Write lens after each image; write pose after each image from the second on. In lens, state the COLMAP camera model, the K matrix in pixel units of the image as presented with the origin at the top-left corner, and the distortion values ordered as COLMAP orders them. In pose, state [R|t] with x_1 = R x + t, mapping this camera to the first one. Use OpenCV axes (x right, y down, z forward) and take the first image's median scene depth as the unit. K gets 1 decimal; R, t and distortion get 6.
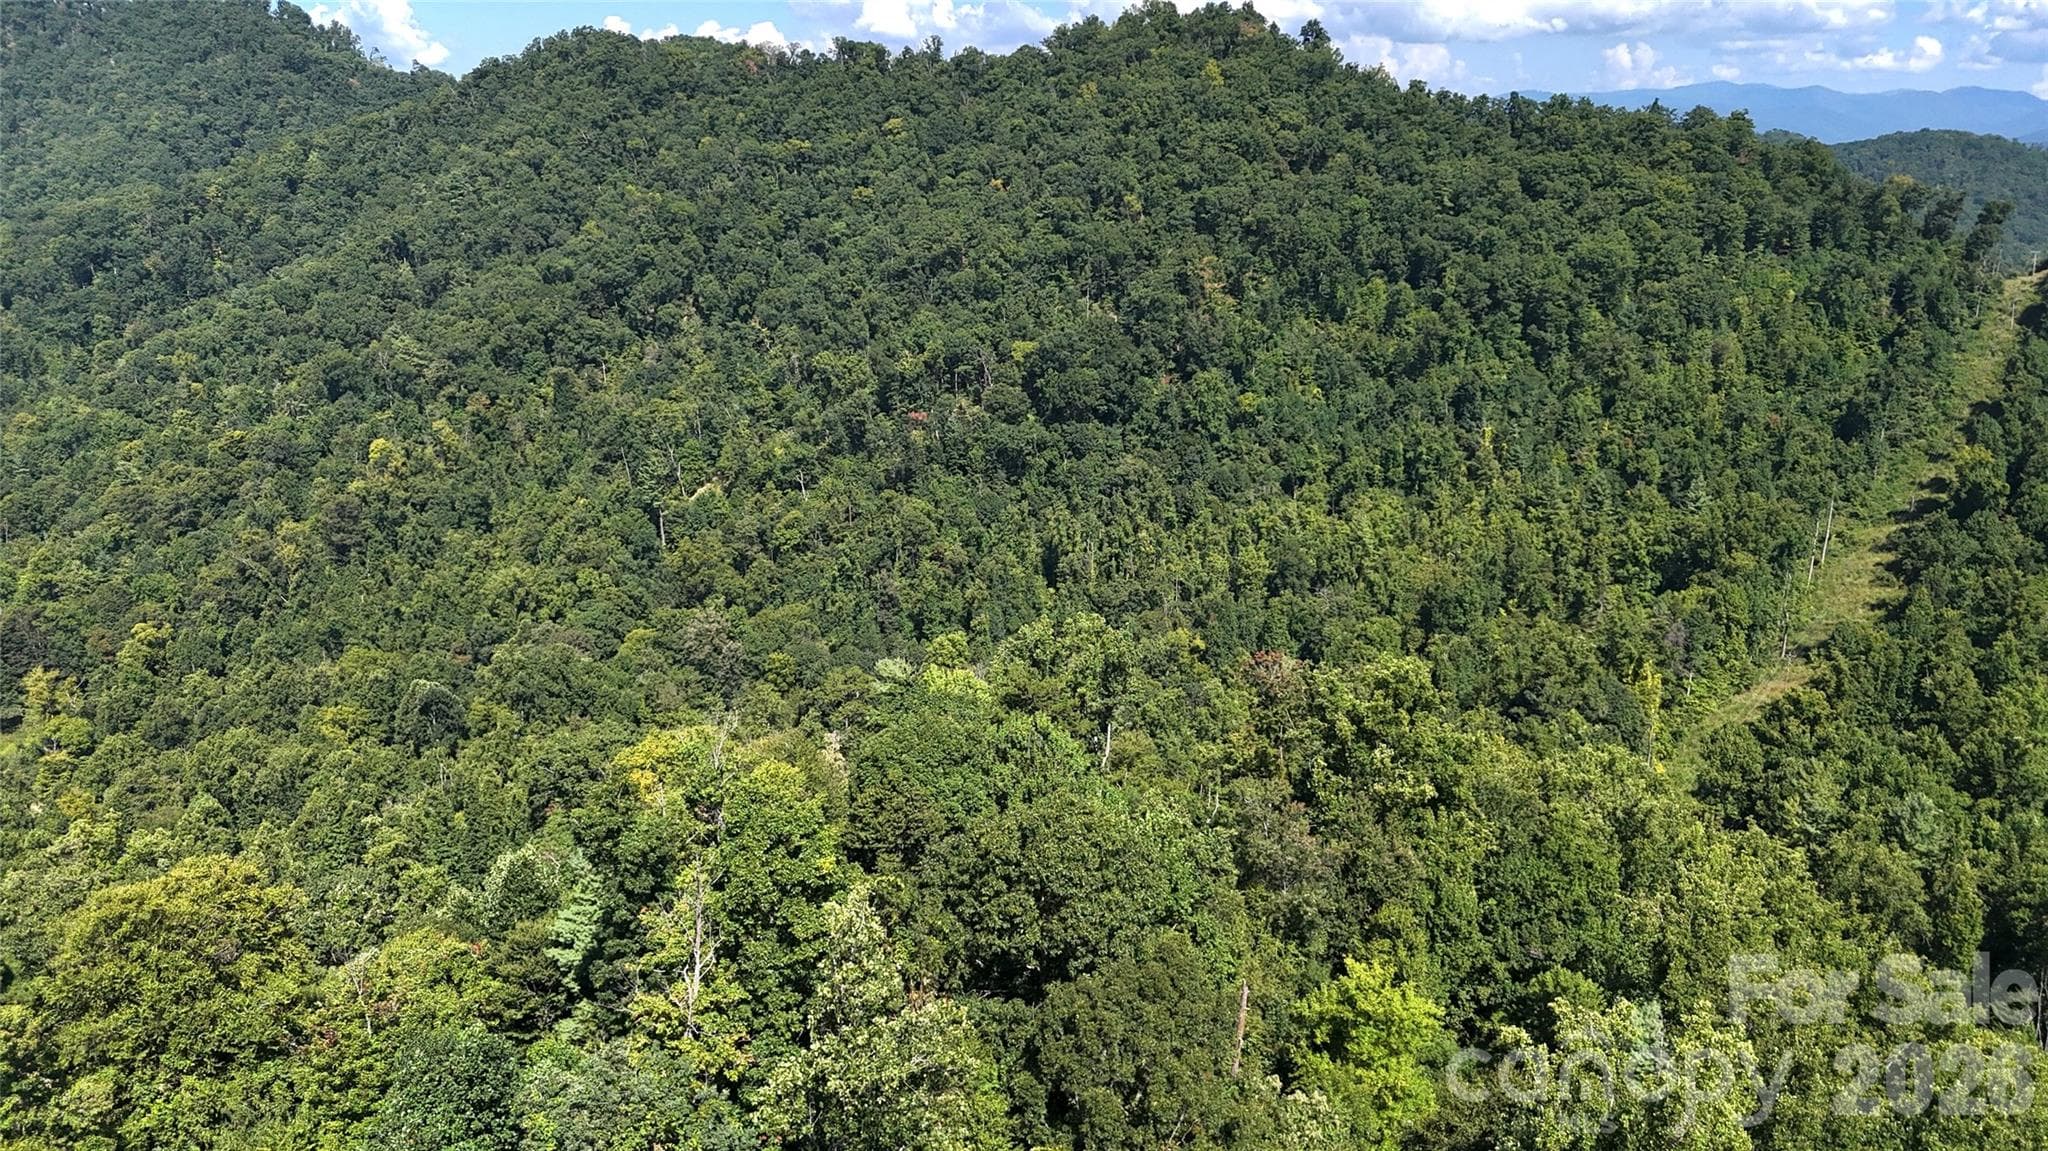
lens RADIAL K [[1540.2, 0, 1018.5], [0, 1540.2, 571.1], [0, 0, 1]] dist [0.082422, -0.054947]
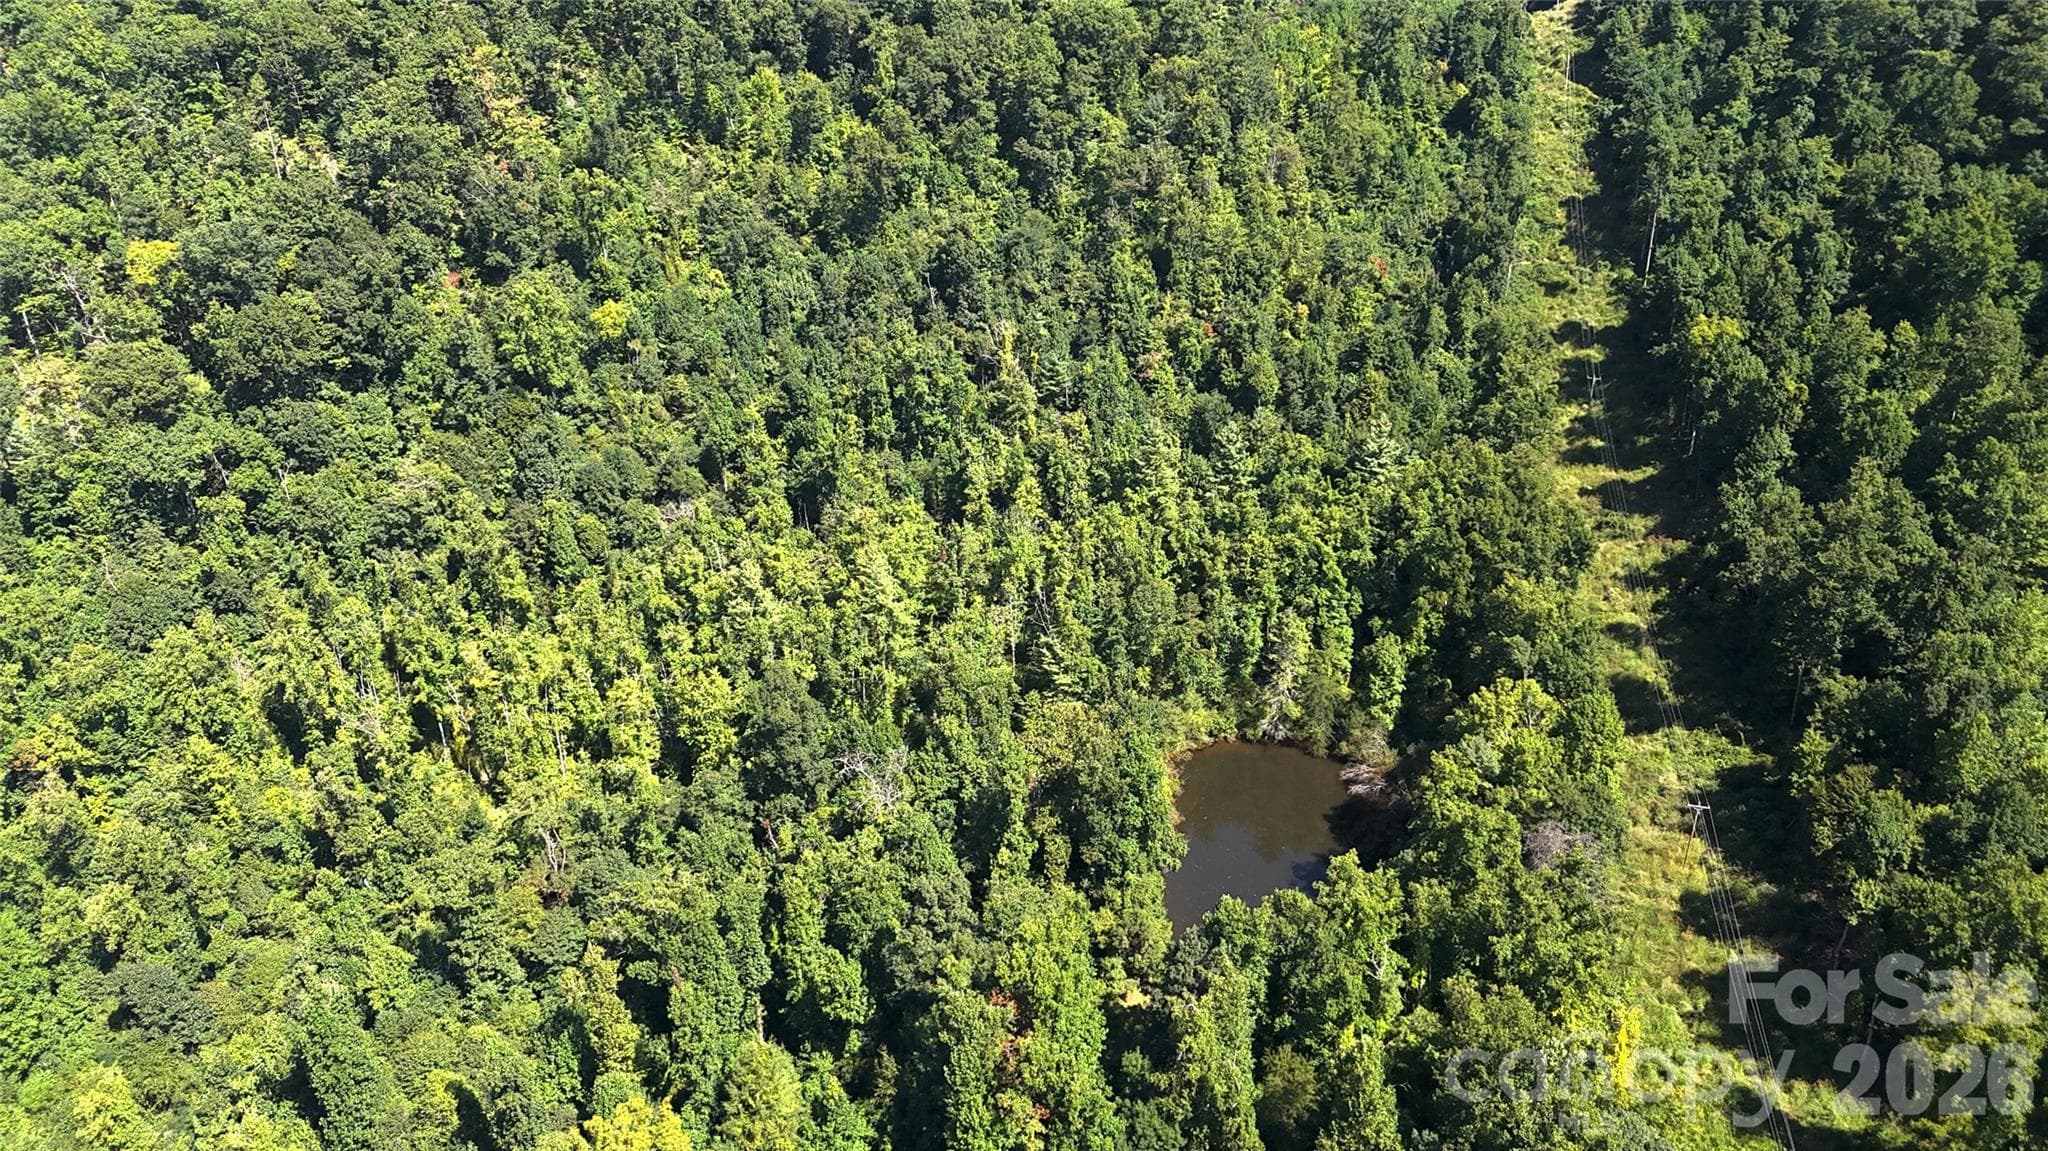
lens RADIAL K [[1540.2, 0, 1026.2], [0, 1540.2, 590.6], [0, 0, 1]] dist [0.082422, -0.054947]
pose [[0.904158, -0.200426, 0.377262, 0.047352], [0.128825, 0.969921, 0.206538, -0.106490], [-0.407310, -0.138142, 0.902782, 0.377733]]
